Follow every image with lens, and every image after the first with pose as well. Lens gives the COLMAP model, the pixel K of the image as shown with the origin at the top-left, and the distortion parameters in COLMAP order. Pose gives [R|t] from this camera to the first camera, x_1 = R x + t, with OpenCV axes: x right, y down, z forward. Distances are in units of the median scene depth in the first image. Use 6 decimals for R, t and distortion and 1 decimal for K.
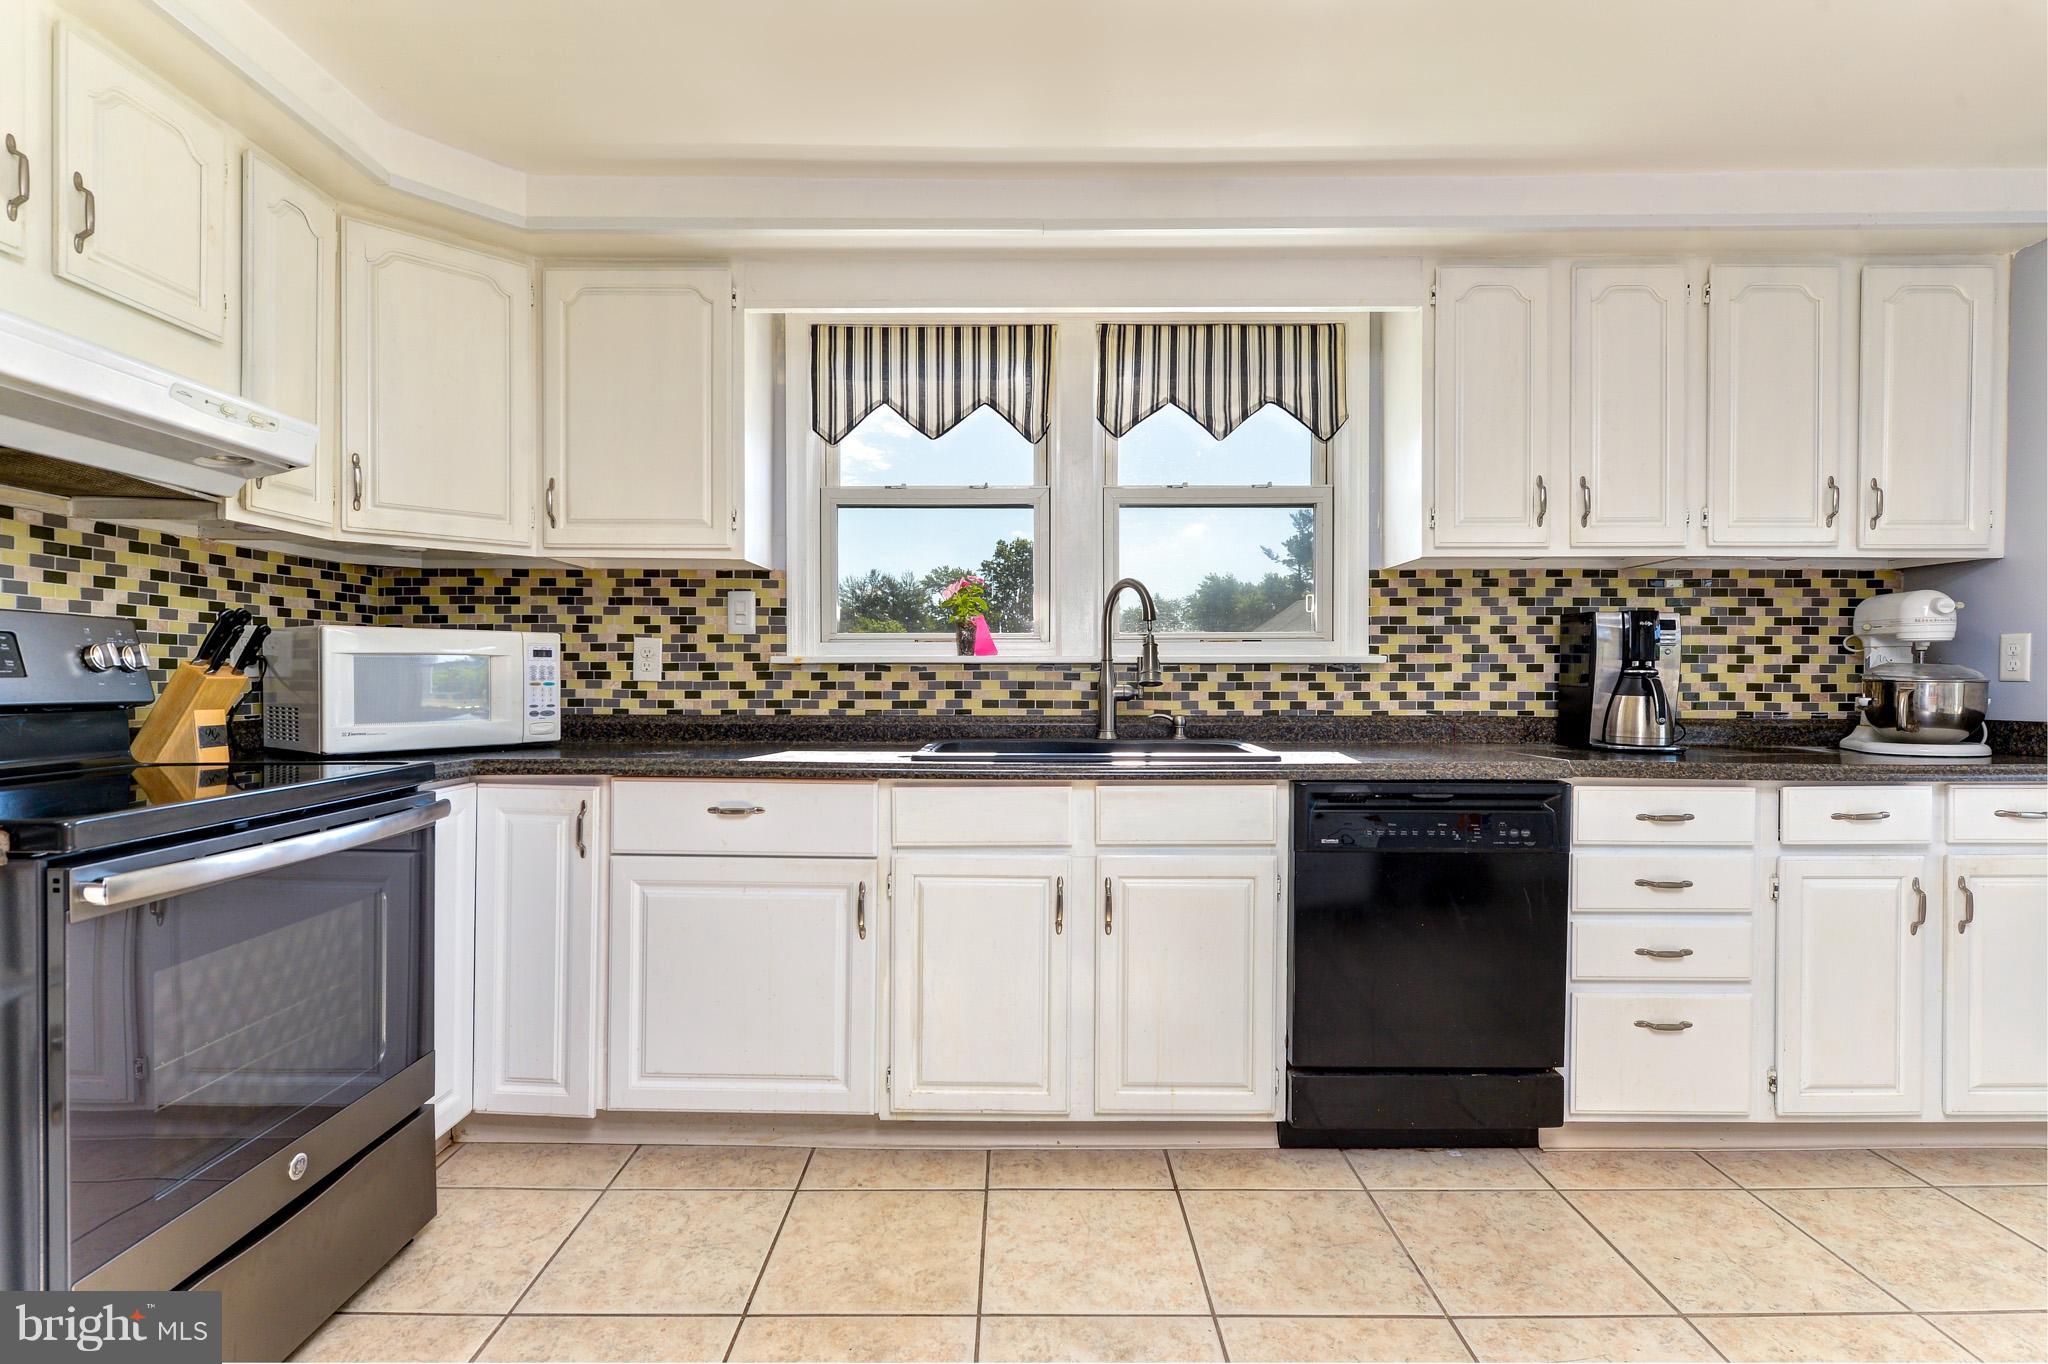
lens RADIAL K [[1005.6, 0, 1020.9], [0, 1005.6, 685.5], [0, 0, 1]] dist [0.026657, 0.000528]
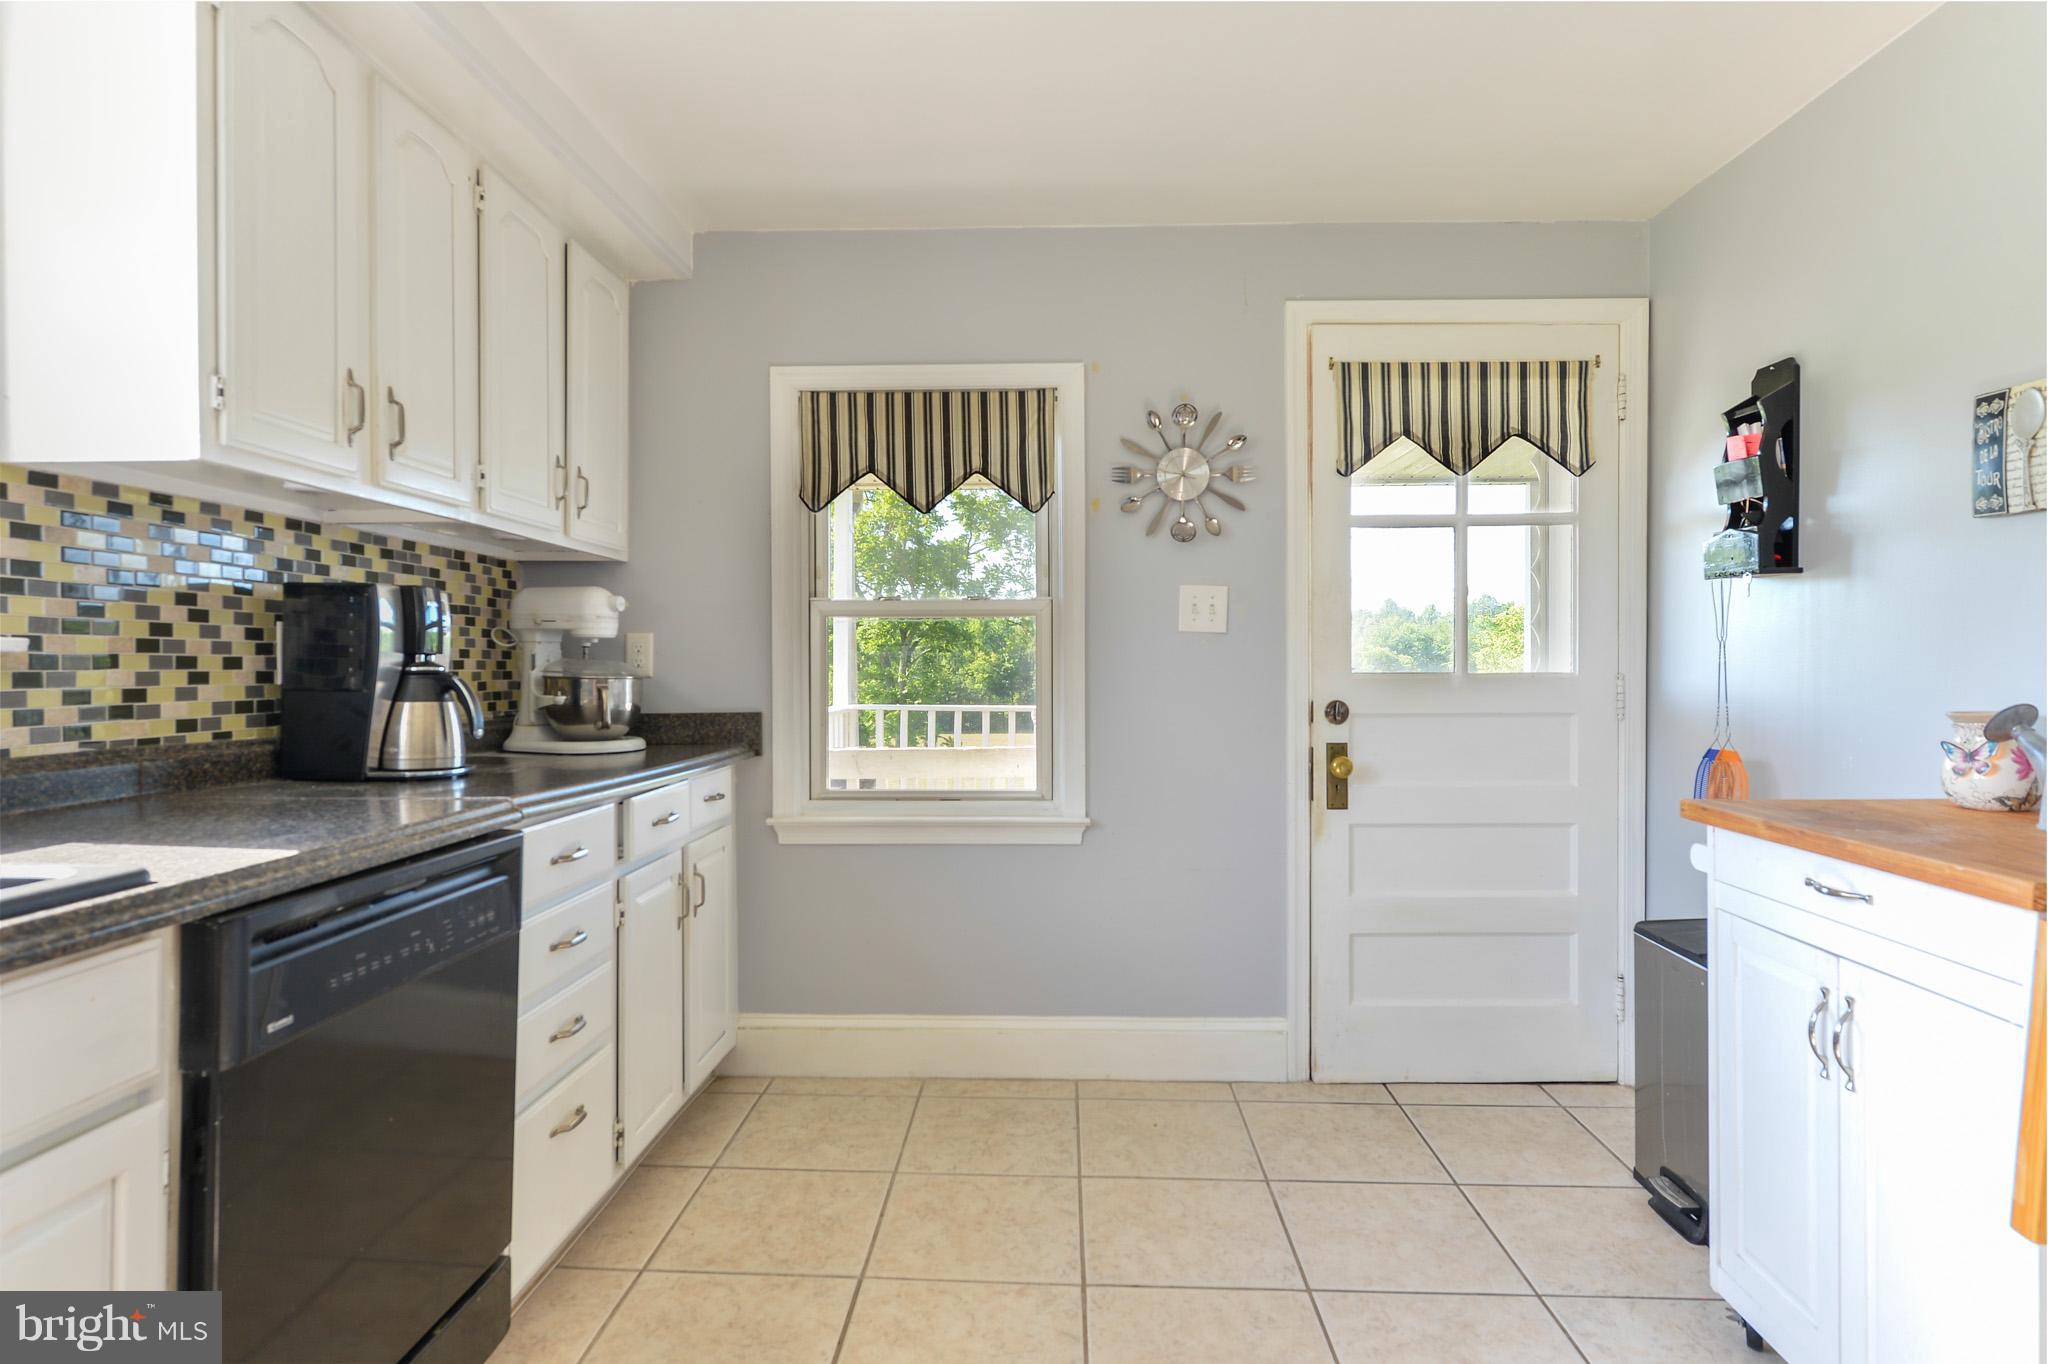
lens RADIAL K [[1114.9, 0, 1025.4], [0, 1114.9, 661.9], [0, 0, 1]] dist [0.005213, 0.000884]
pose [[0.039944, 0.002953, 0.999198, -0.168207], [0.009200, 0.999952, -0.003323, -0.011191], [-0.999160, 0.009325, 0.039915, 0.481689]]
